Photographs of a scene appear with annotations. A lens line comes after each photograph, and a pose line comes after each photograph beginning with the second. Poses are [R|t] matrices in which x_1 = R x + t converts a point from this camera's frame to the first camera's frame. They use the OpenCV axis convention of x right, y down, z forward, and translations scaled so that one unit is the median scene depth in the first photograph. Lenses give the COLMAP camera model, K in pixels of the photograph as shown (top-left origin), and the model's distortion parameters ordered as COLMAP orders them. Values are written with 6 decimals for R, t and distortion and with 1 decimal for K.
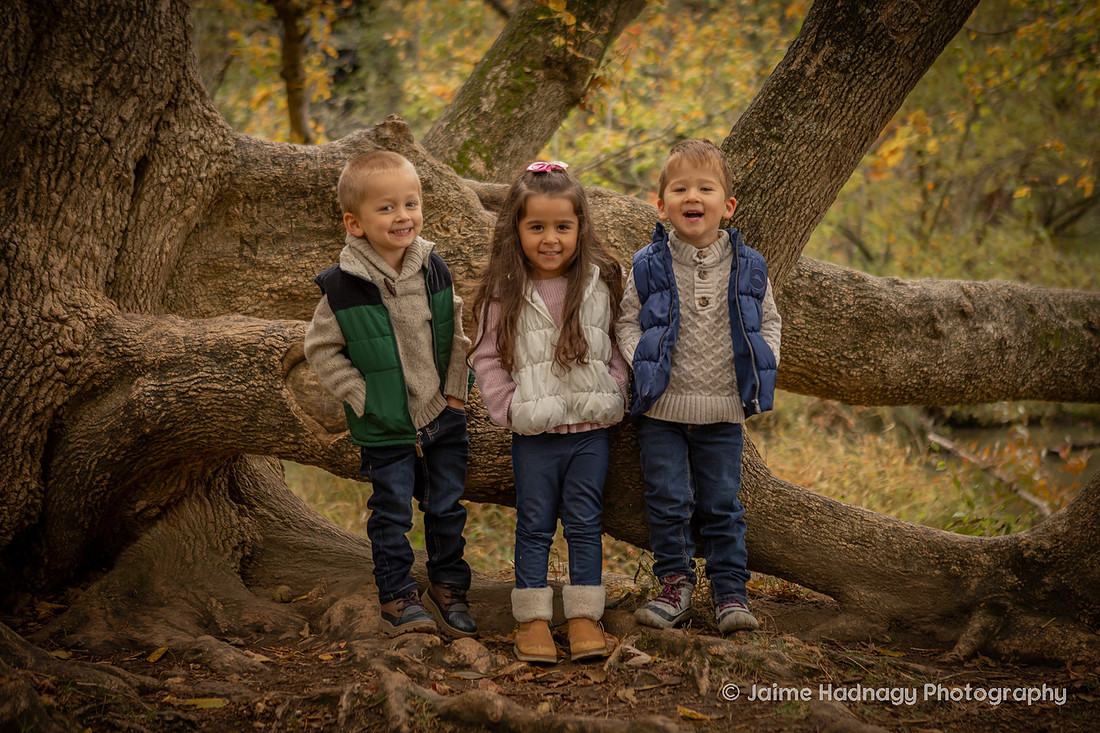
lens RADIAL K [[2007.1, 0, 608.9], [0, 2007.1, 321.1], [0, 0, 1]] dist [0.089421, 0.000000]
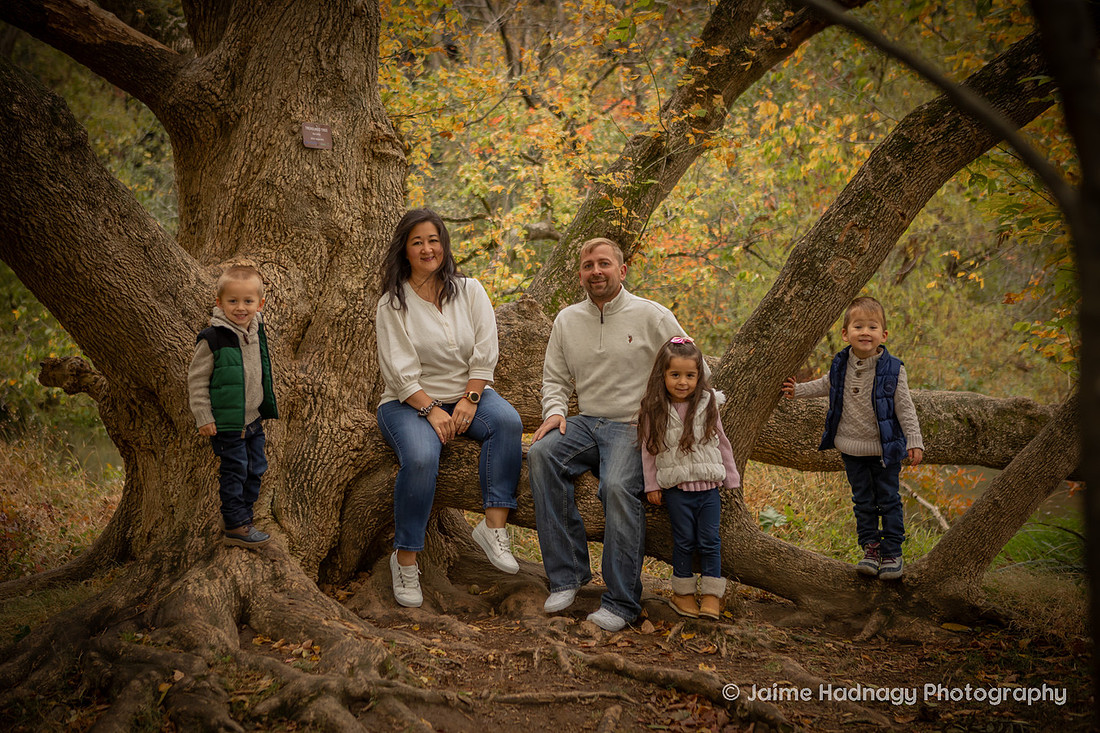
lens RADIAL K [[1771.5, 0, 509.8], [0, 1771.5, 355.4], [0, 0, 1]] dist [0.034124, 0.000000]
pose [[0.999168, 0.020948, -0.034996, -0.076883], [-0.019777, 0.999244, 0.033470, -0.111453], [0.035671, -0.032750, 0.998827, -0.491144]]
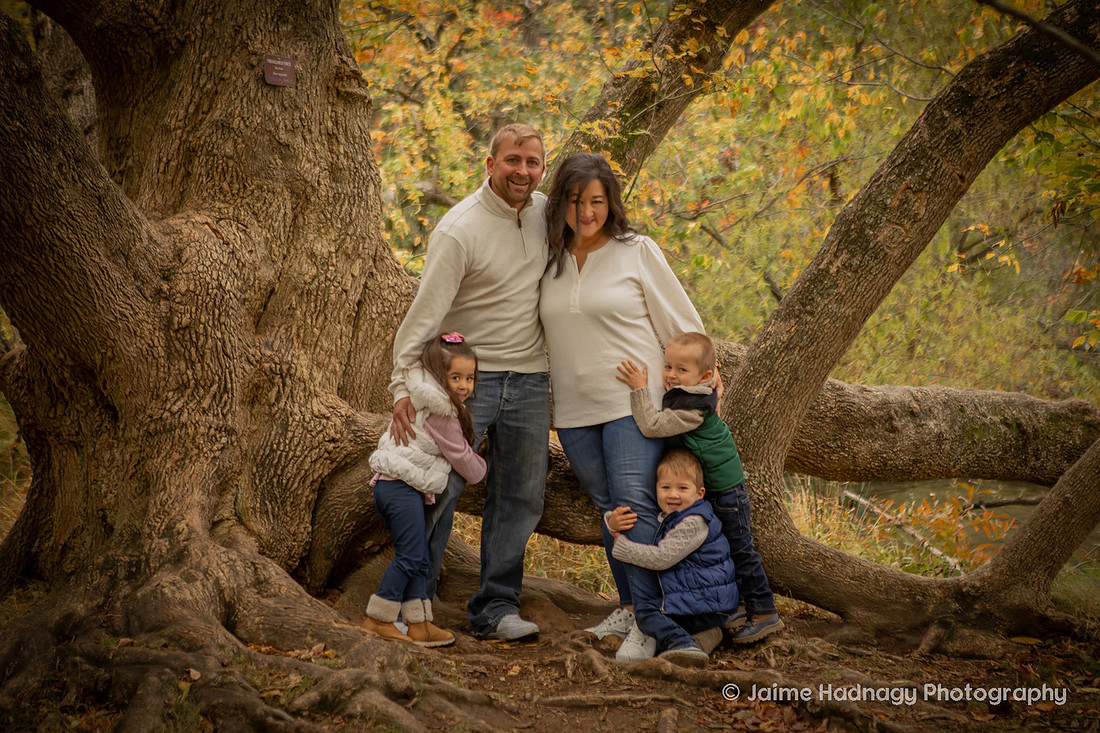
lens RADIAL K [[2734.0, 0, 622.5], [0, 2734.0, 276.7], [0, 0, 1]] dist [0.263709, 0.000000]
pose [[0.994520, 0.033463, 0.099045, -0.241738], [-0.032436, 0.999402, -0.011959, -0.081308], [-0.099386, 0.008681, 0.995011, -0.963001]]
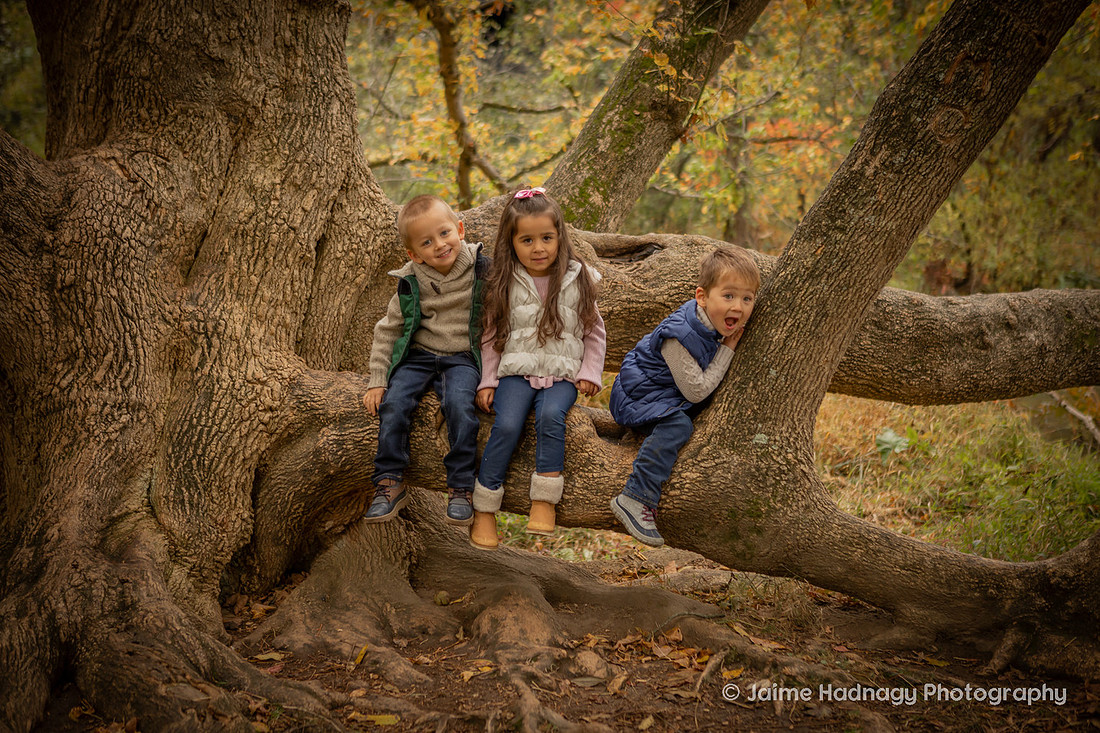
lens RADIAL K [[1680.7, 0, 544.3], [0, 1680.7, 362.7], [0, 0, 1]] dist [0.048561, 0.000000]
pose [[0.994274, -0.010885, -0.106309, 0.012833], [0.021232, 0.995088, 0.096686, -0.102523], [0.104735, -0.098390, 0.989621, -0.010941]]
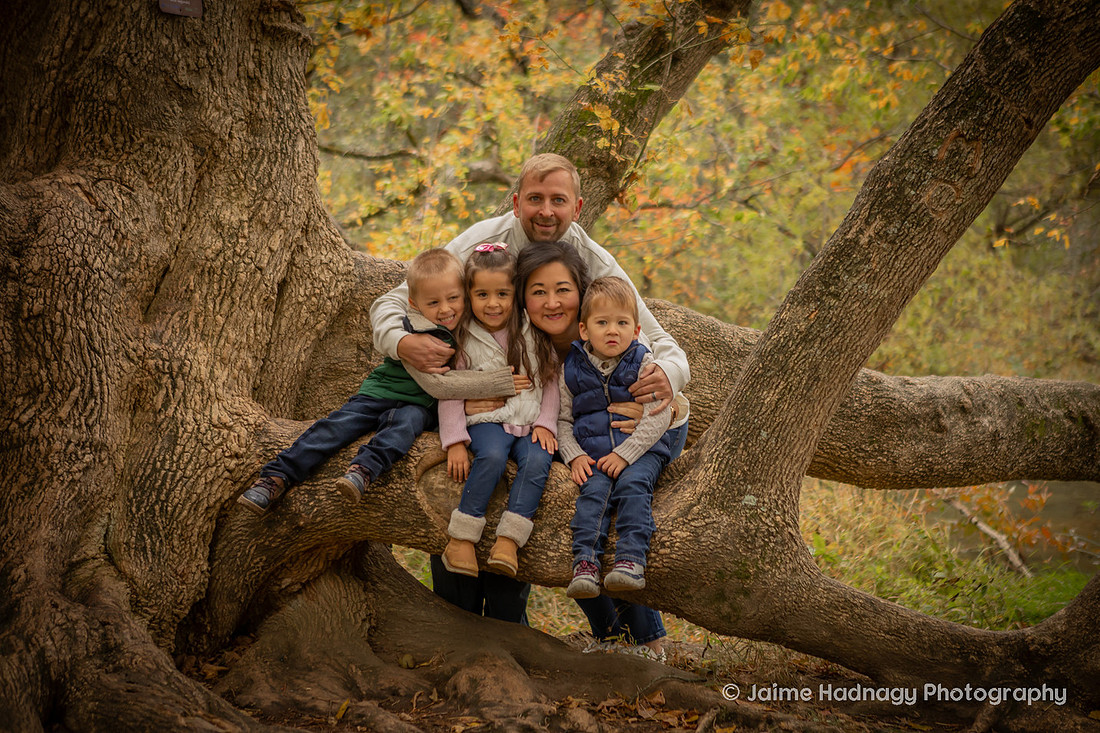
lens RADIAL K [[2174.1, 0, 608.7], [0, 2174.1, 316.6], [0, 0, 1]] dist [0.140030, 0.000000]
pose [[0.998479, 0.028608, 0.047131, -0.103129], [-0.029490, 0.999401, 0.018134, -0.089218], [-0.046584, -0.019496, 0.998724, -0.273481]]
